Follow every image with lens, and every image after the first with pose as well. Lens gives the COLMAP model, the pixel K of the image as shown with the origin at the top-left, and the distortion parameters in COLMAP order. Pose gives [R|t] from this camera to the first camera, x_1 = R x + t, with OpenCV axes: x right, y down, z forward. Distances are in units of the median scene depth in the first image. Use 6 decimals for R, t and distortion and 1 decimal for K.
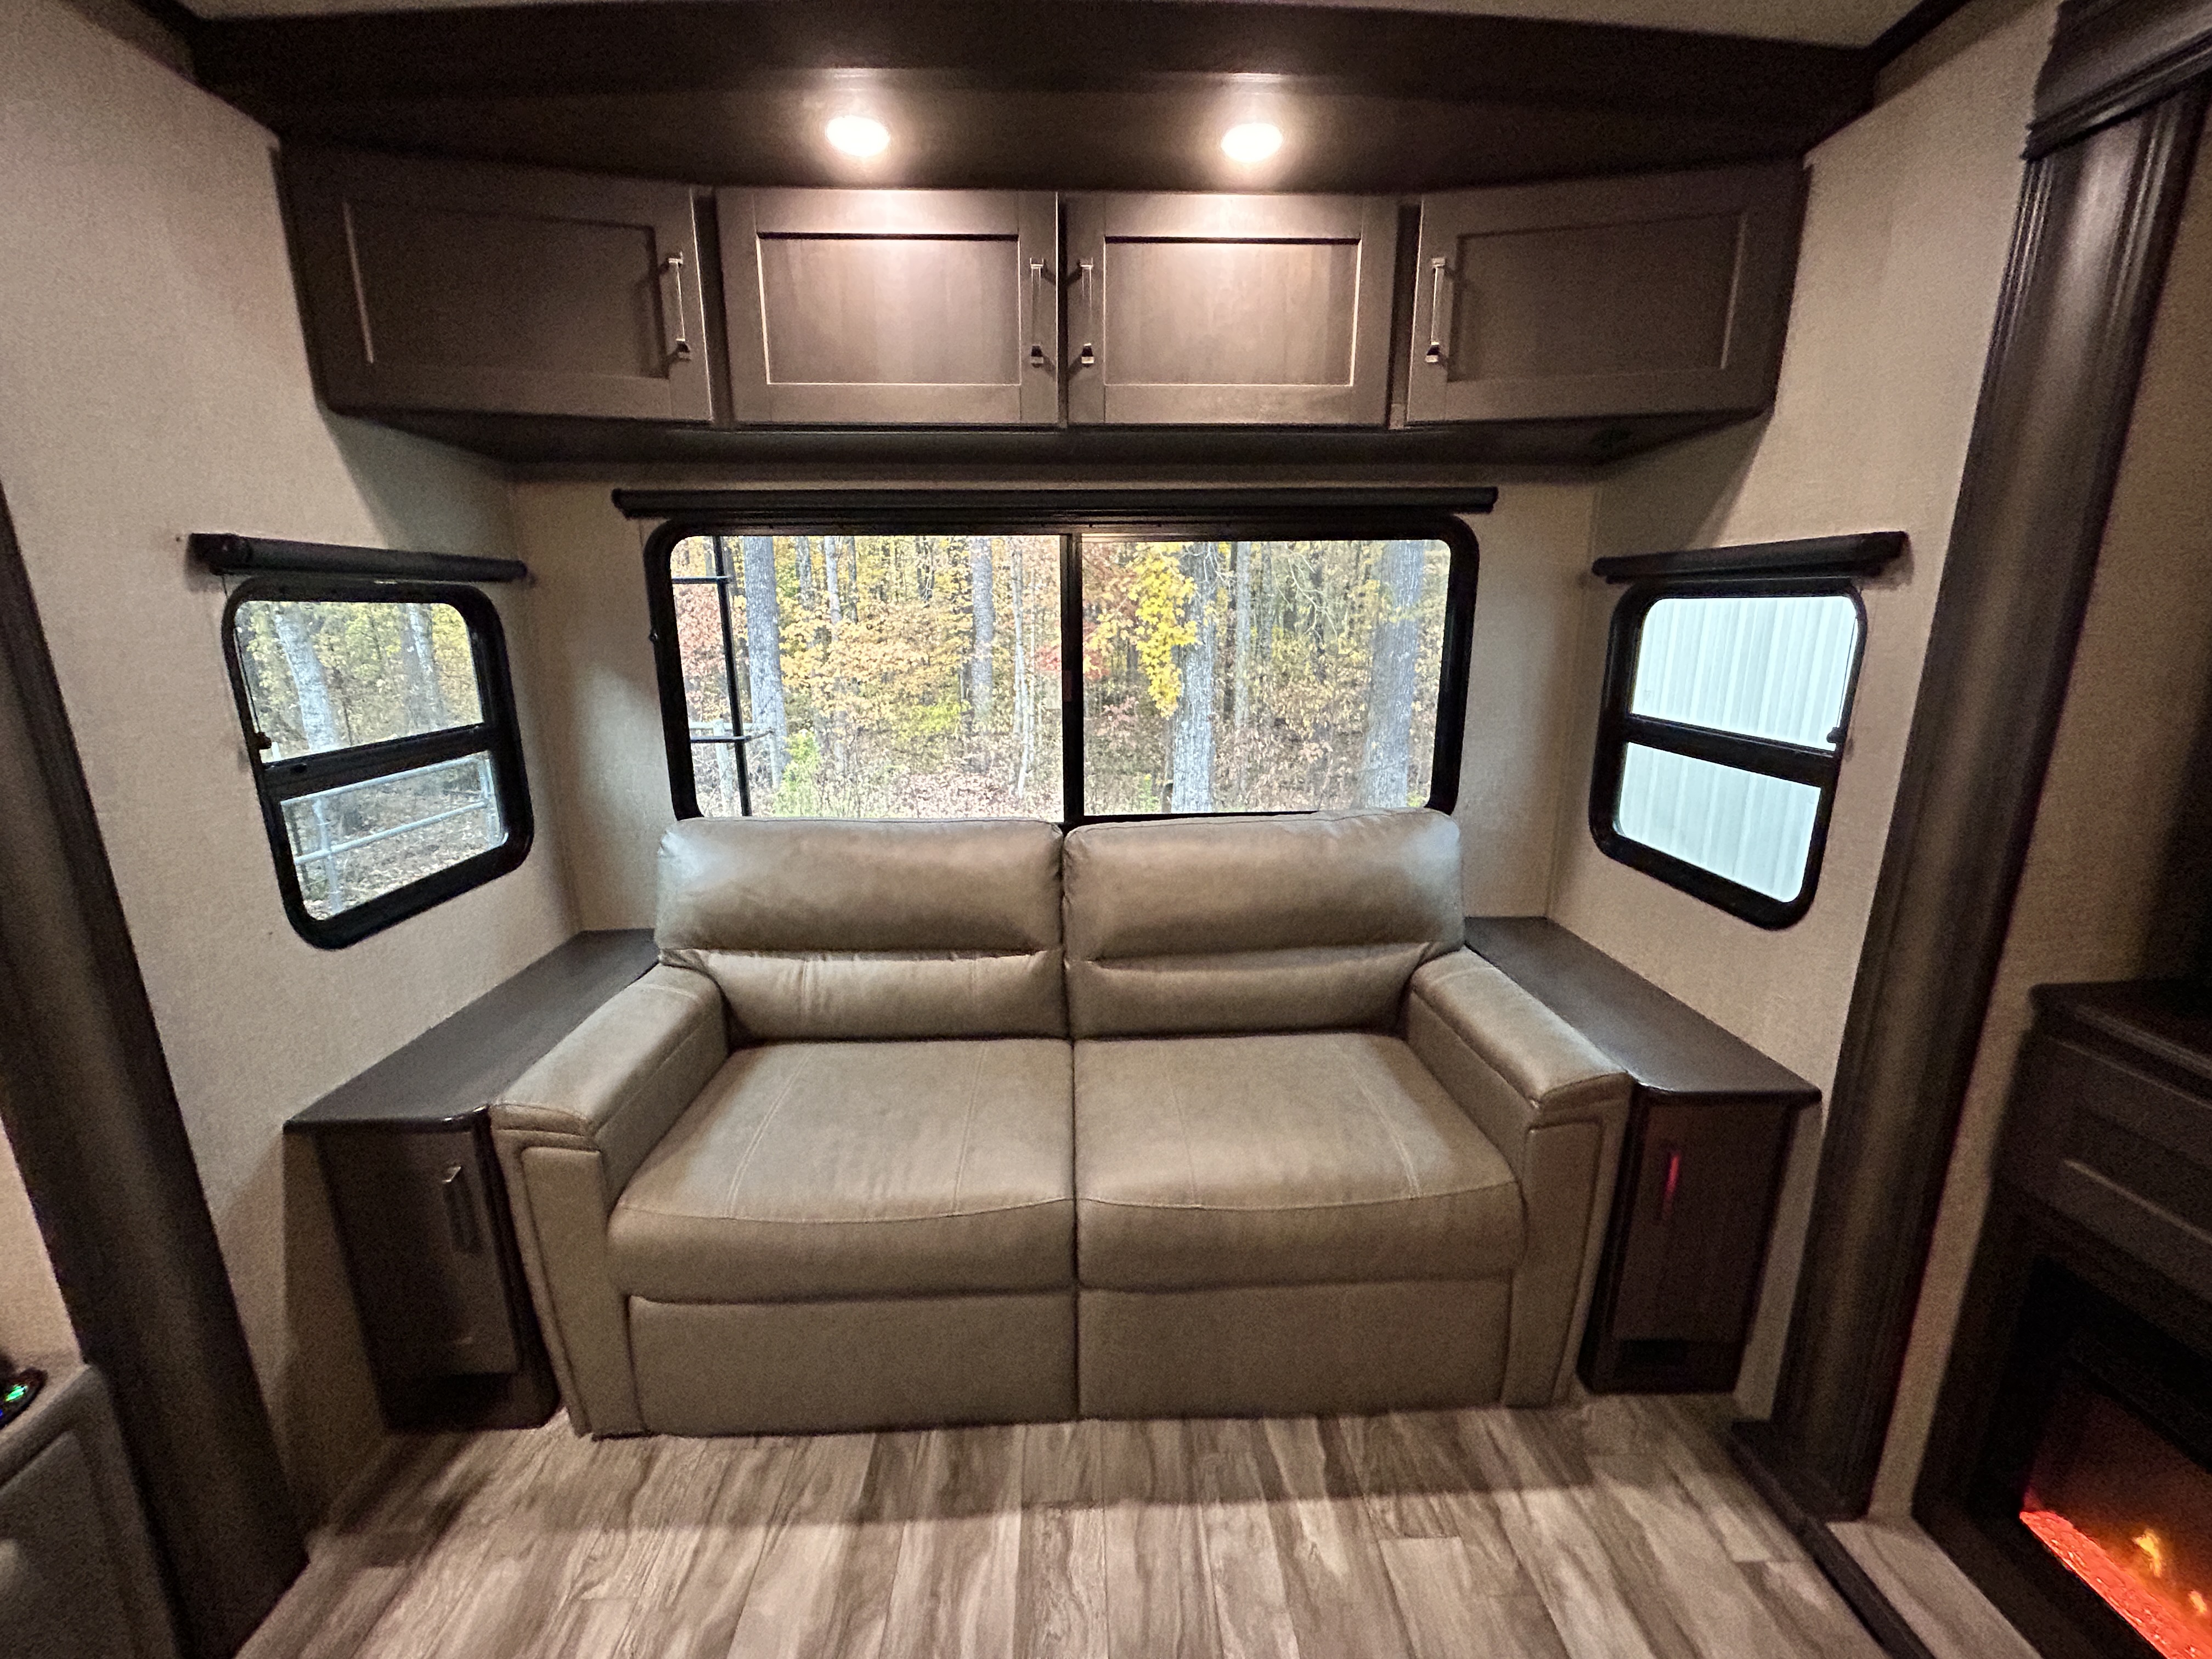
lens RADIAL K [[895.7, 0, 1099.7], [0, 895.7, 820.8], [0, 0, 1]] dist [0.002826, 0.000055]
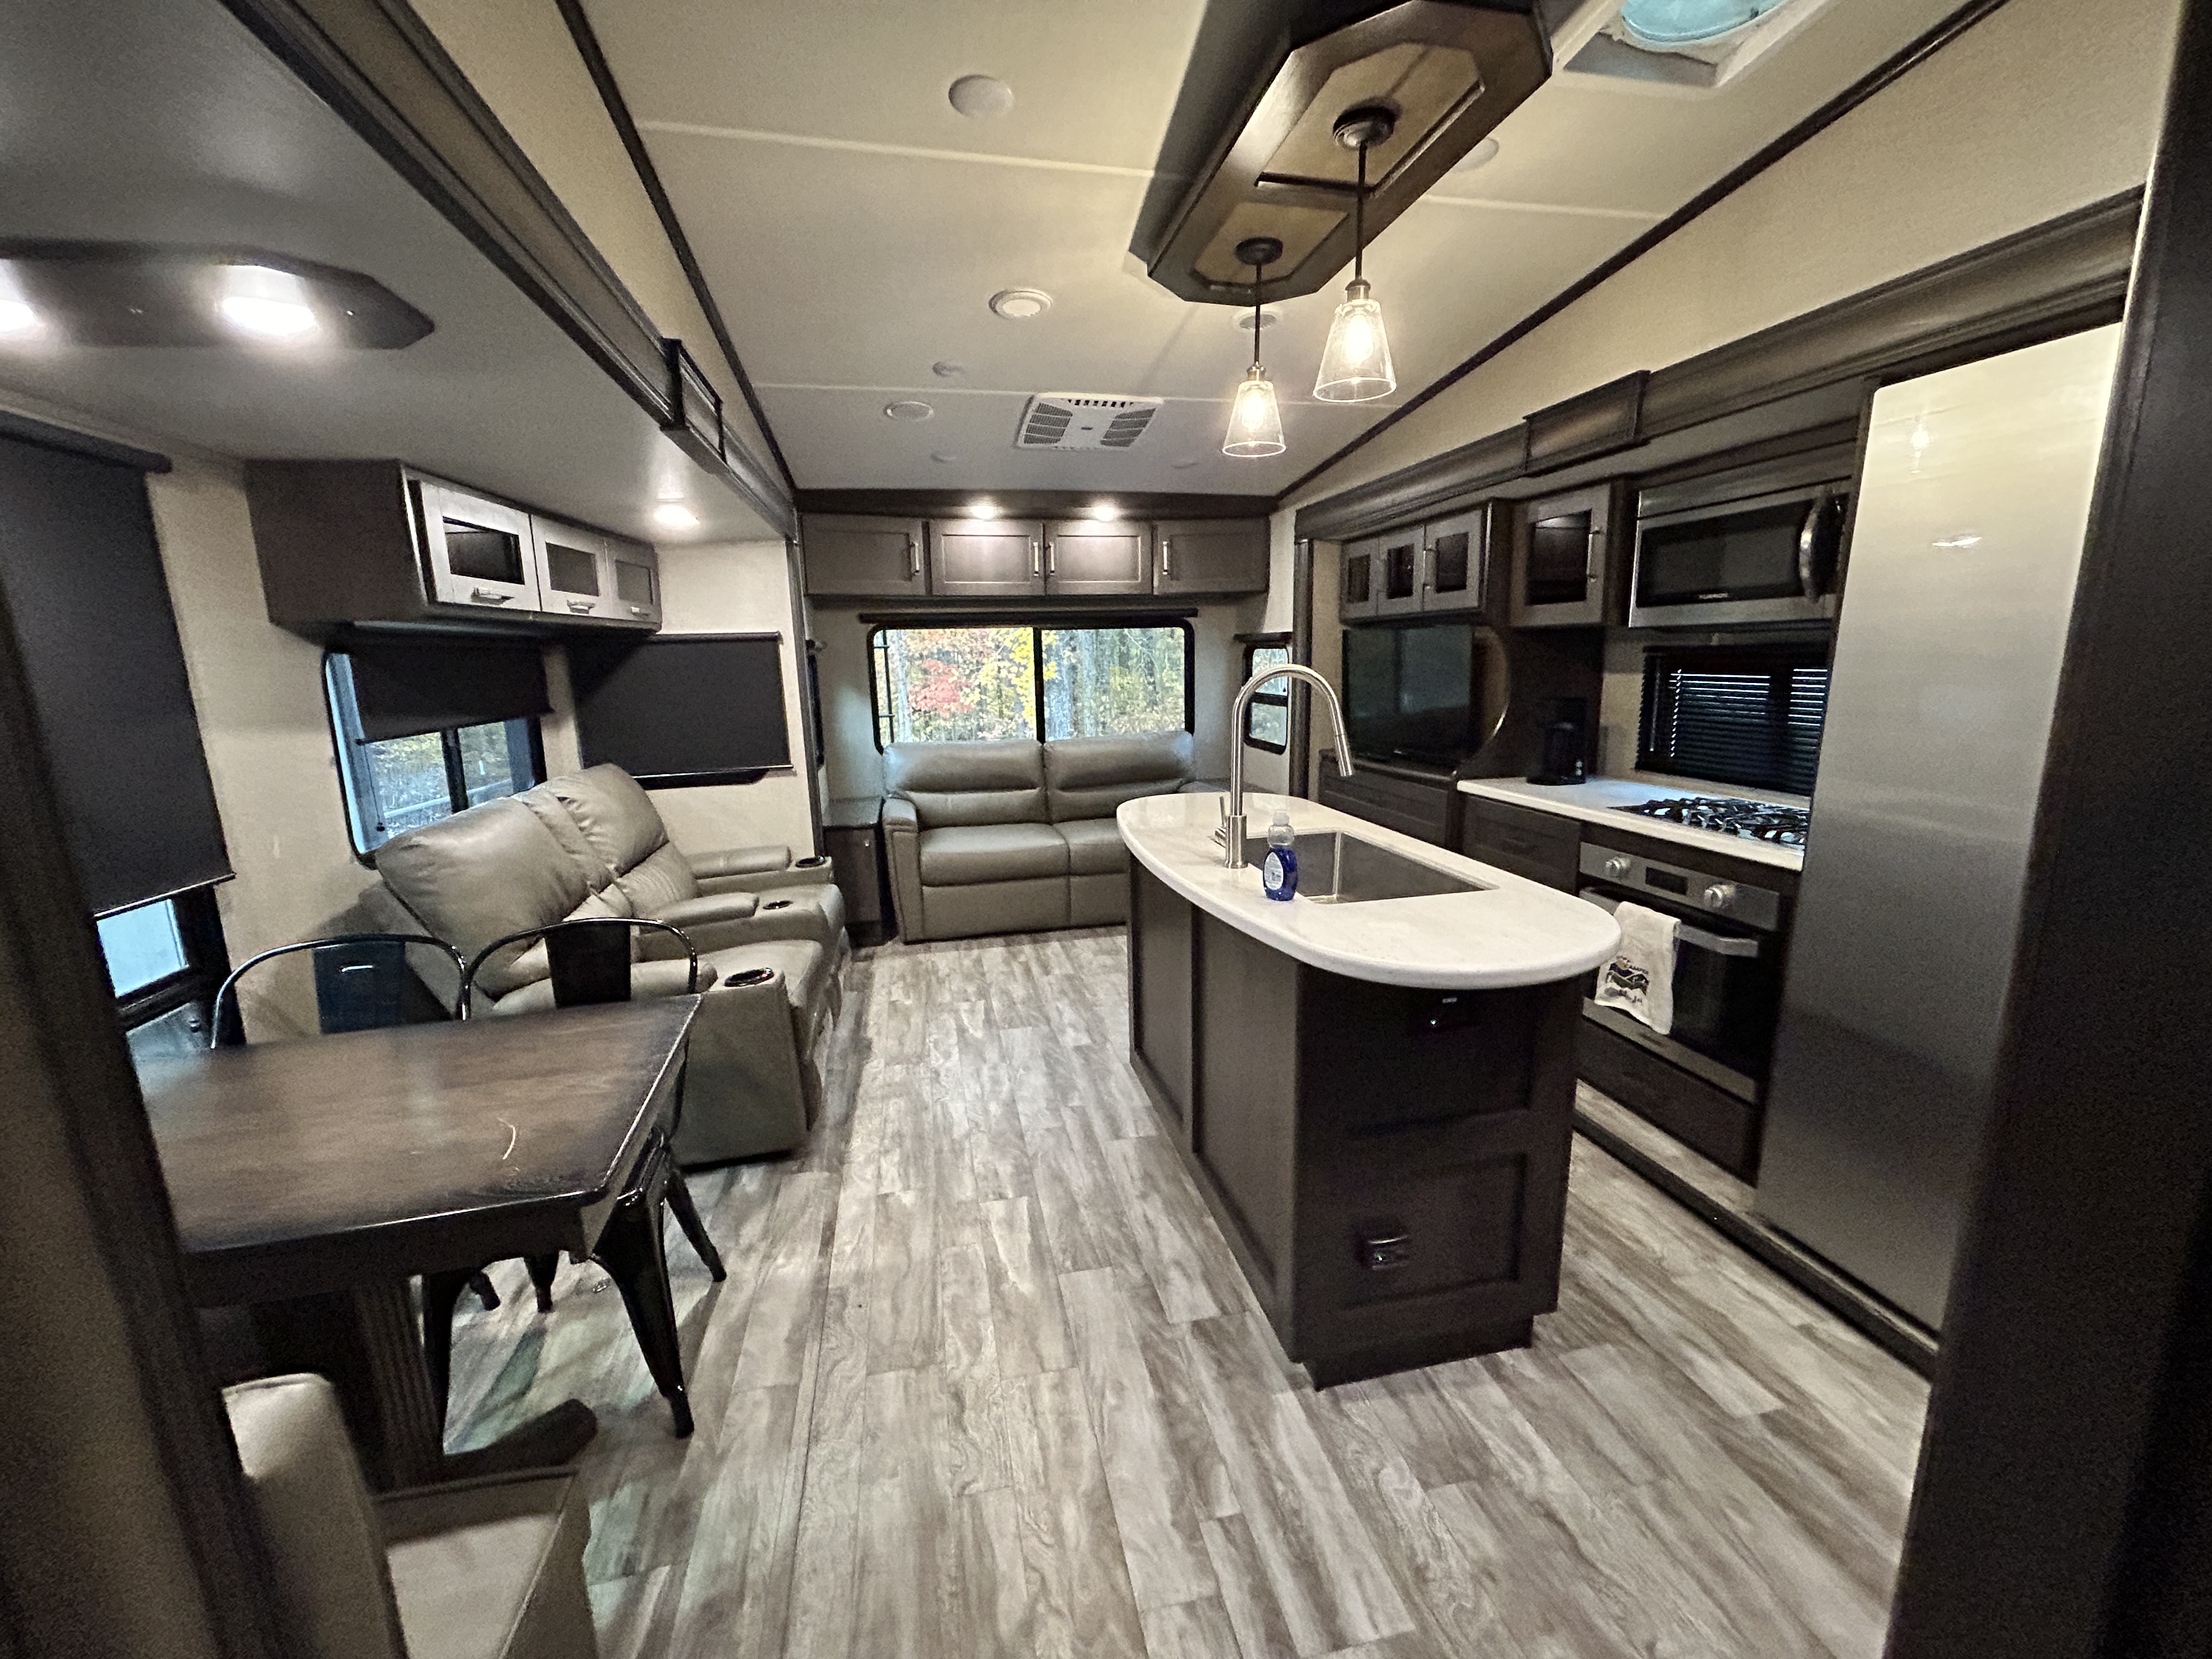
lens RADIAL K [[895.7, 0, 1102.3], [0, 895.7, 827.2], [0, 0, 1]] dist [0.002826, 0.000055]
pose [[0.983704, -0.053376, 0.171687, -0.511548], [0.059772, 0.997689, -0.032298, 0.541785], [-0.169567, 0.042034, 0.984622, -2.418952]]
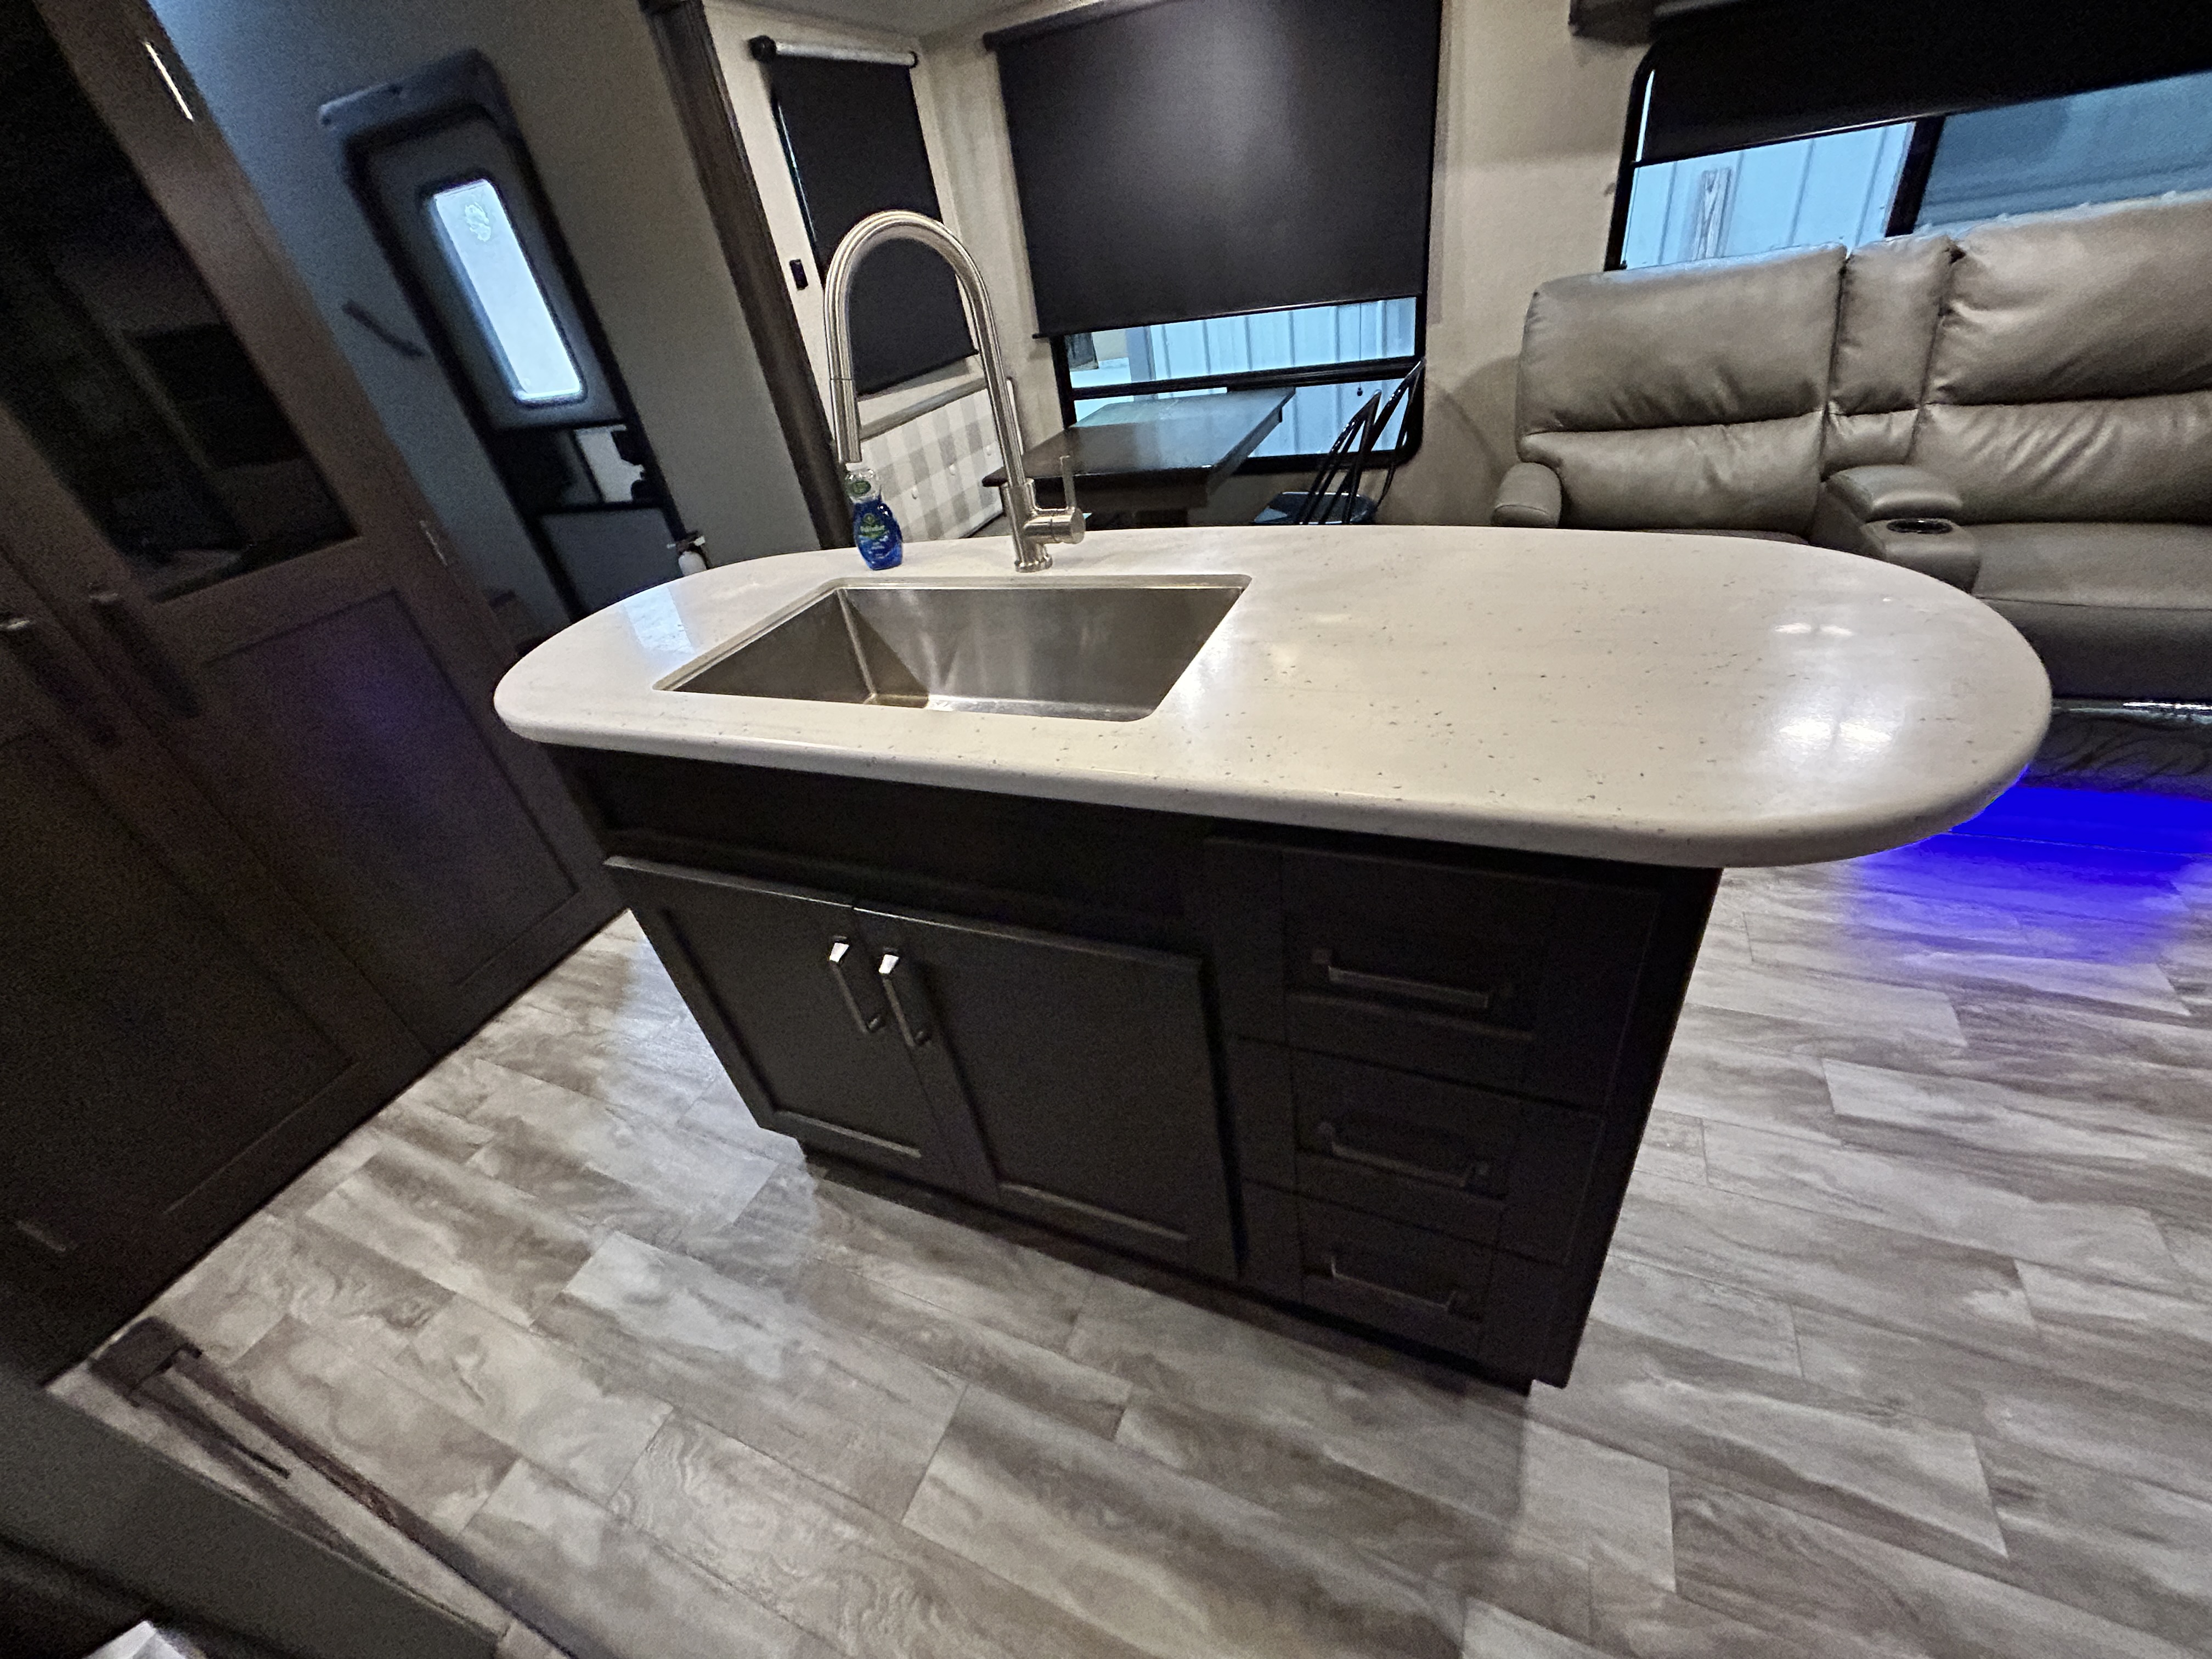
lens RADIAL K [[895.7, 0, 1100.9], [0, 895.7, 828.3], [0, 0, 1]] dist [0.002826, 0.000055]
pose [[-0.419229, 0.568830, -0.707587, 0.856677], [-0.051744, 0.763146, 0.644151, 0.132478], [0.906405, 0.306660, -0.290499, -0.441829]]
